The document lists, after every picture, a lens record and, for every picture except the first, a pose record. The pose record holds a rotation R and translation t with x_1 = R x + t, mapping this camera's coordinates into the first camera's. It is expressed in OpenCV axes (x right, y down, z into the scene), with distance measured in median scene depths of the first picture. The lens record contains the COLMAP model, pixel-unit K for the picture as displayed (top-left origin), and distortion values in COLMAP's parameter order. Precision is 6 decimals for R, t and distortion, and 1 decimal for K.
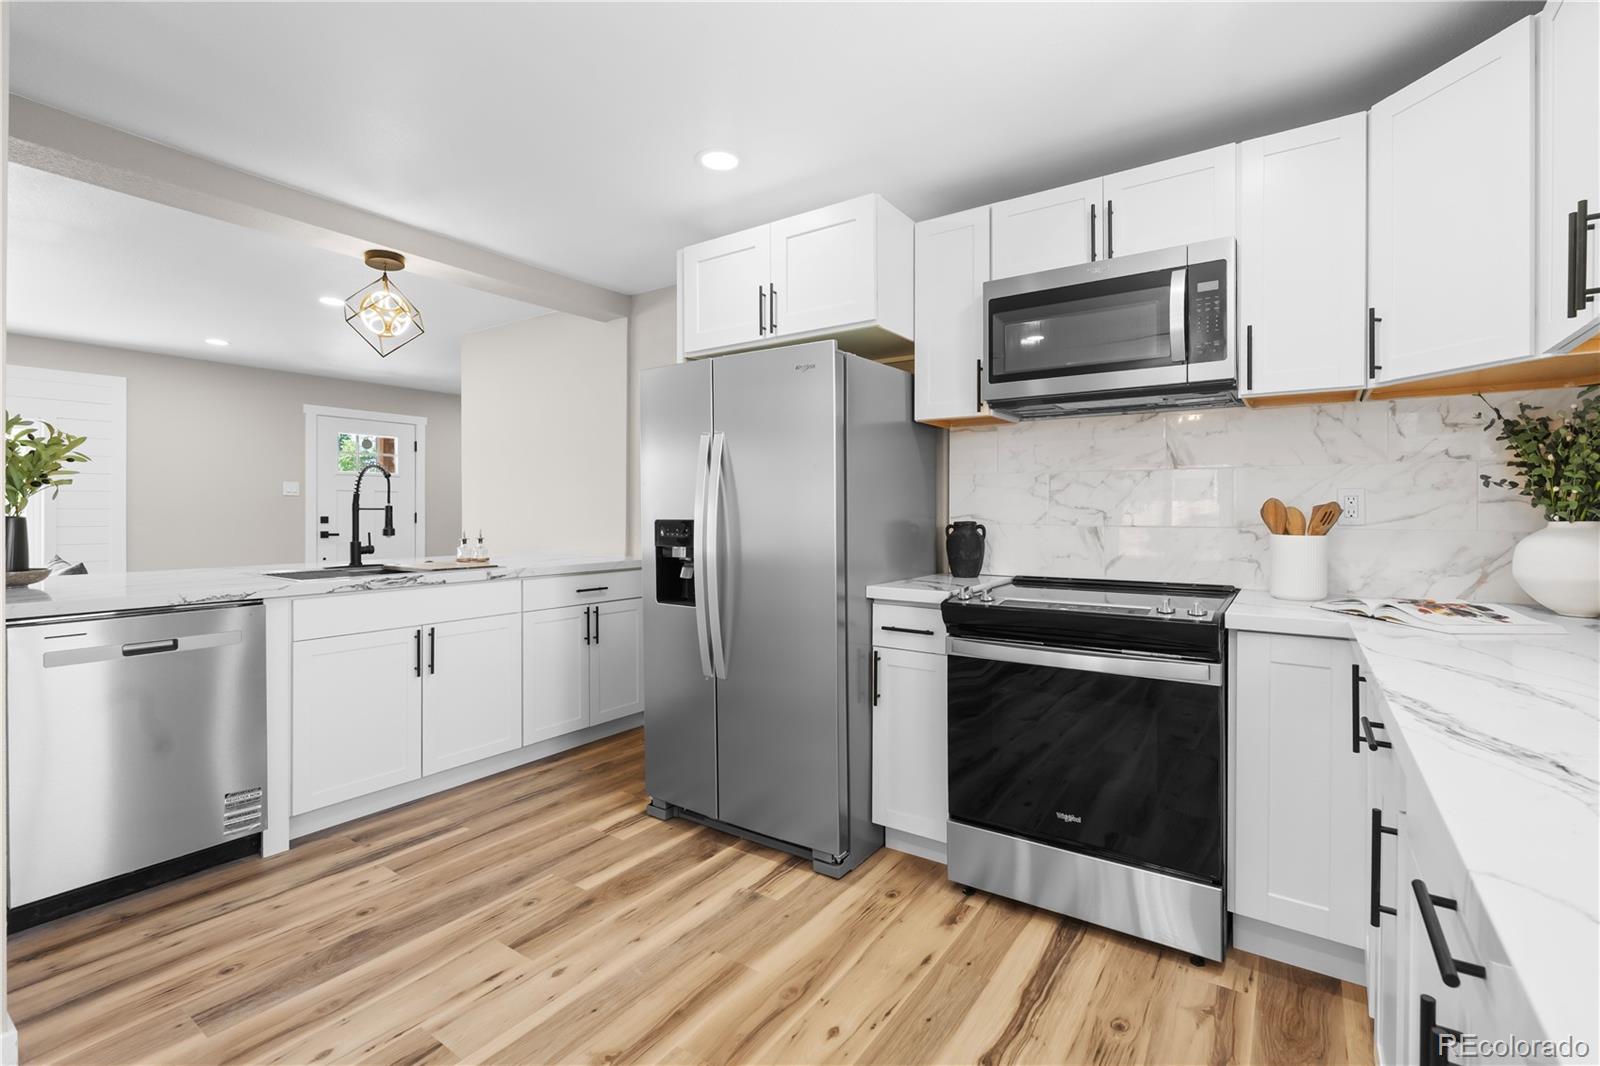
lens RADIAL K [[714.1, 0, 798.8], [0, 714.1, 513.1], [0, 0, 1]] dist [-0.003437, -0.000212]
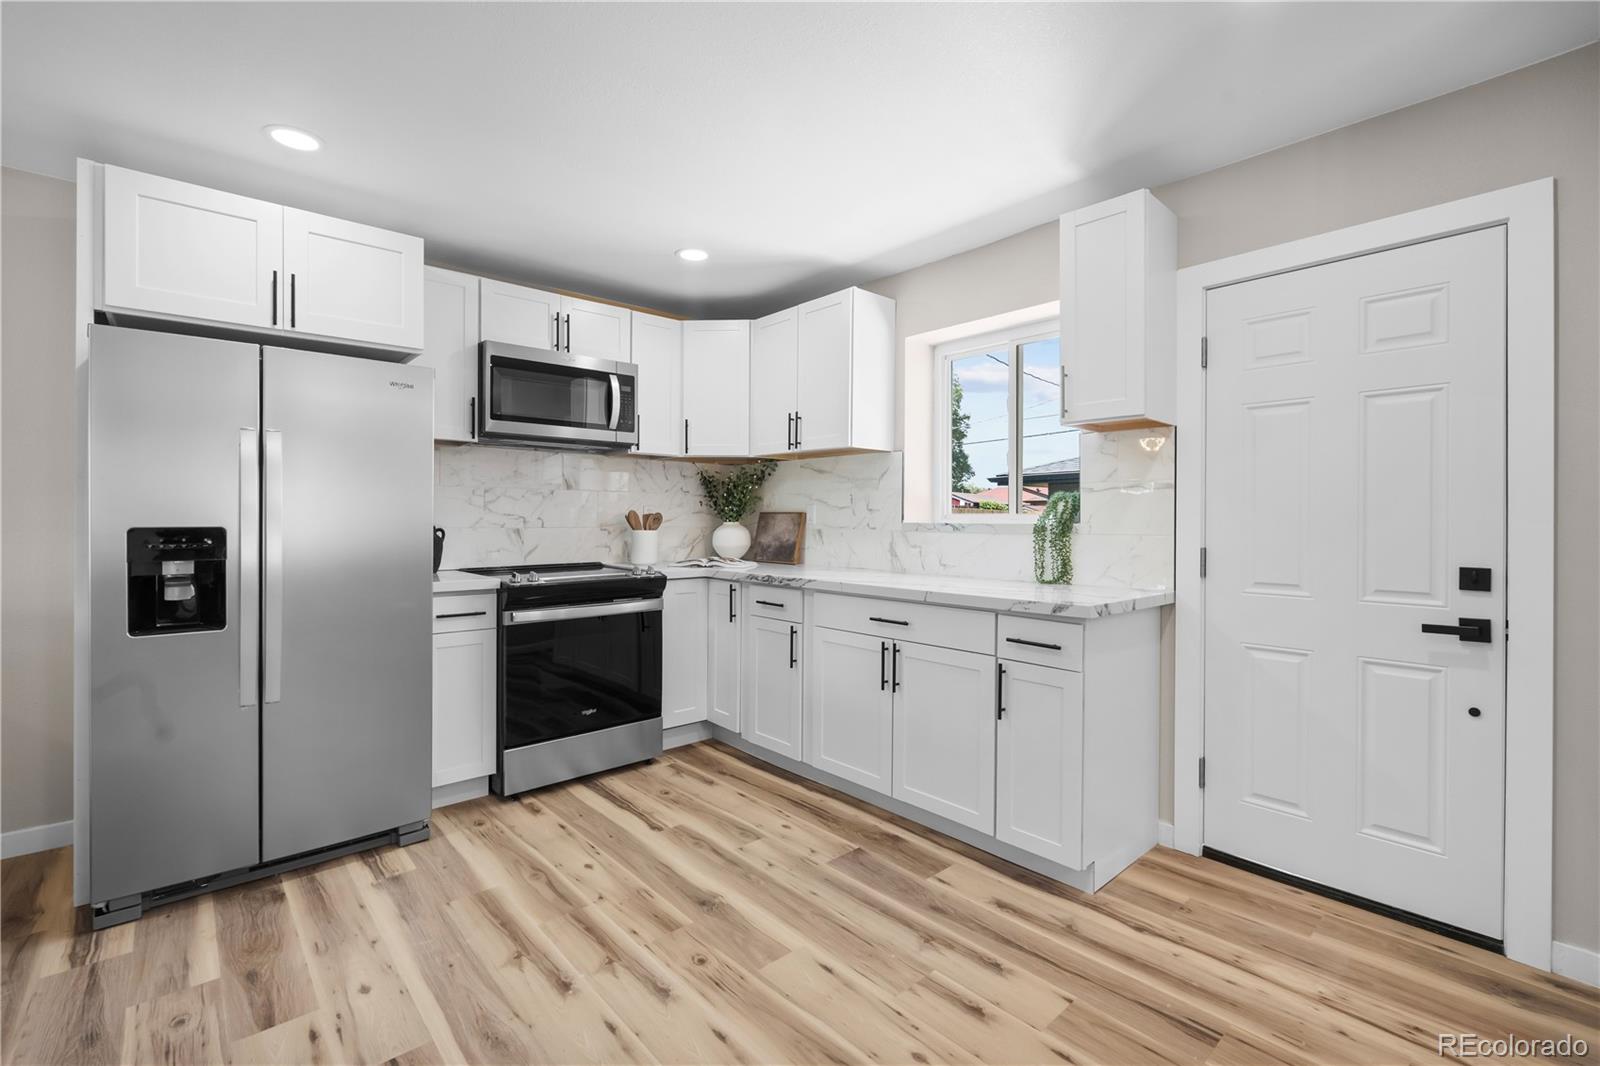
lens RADIAL K [[714.1, 0, 807.1], [0, 714.1, 516.5], [0, 0, 1]] dist [-0.003437, -0.000212]
pose [[0.229526, 0.001445, 0.973301, -0.990422], [0.000076, 0.999999, -0.001503, -0.002125], [-0.973302, 0.000419, 0.229526, 0.159527]]
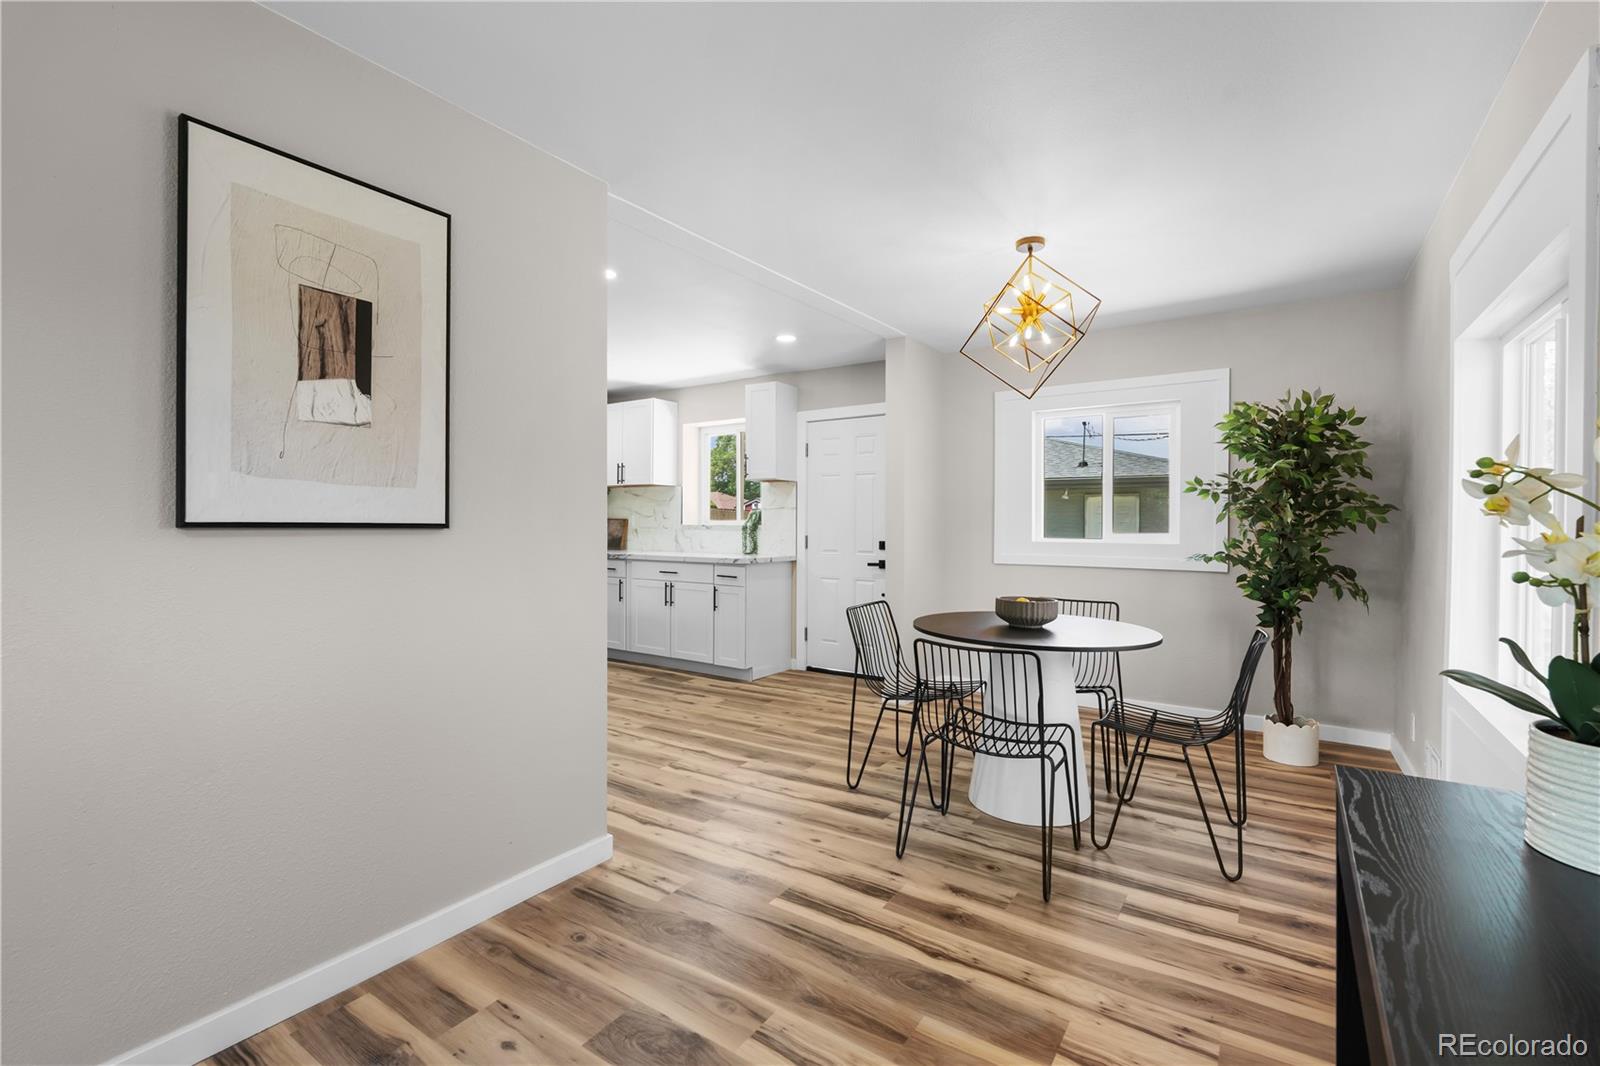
lens RADIAL K [[714.1, 0, 816.0], [0, 714.1, 526.4], [0, 0, 1]] dist [-0.003437, -0.000212]
pose [[-0.015591, -0.010039, 0.999828, -2.374817], [0.001762, 0.999948, 0.010068, -0.013495], [-0.999877, 0.001918, -0.015572, -0.198019]]
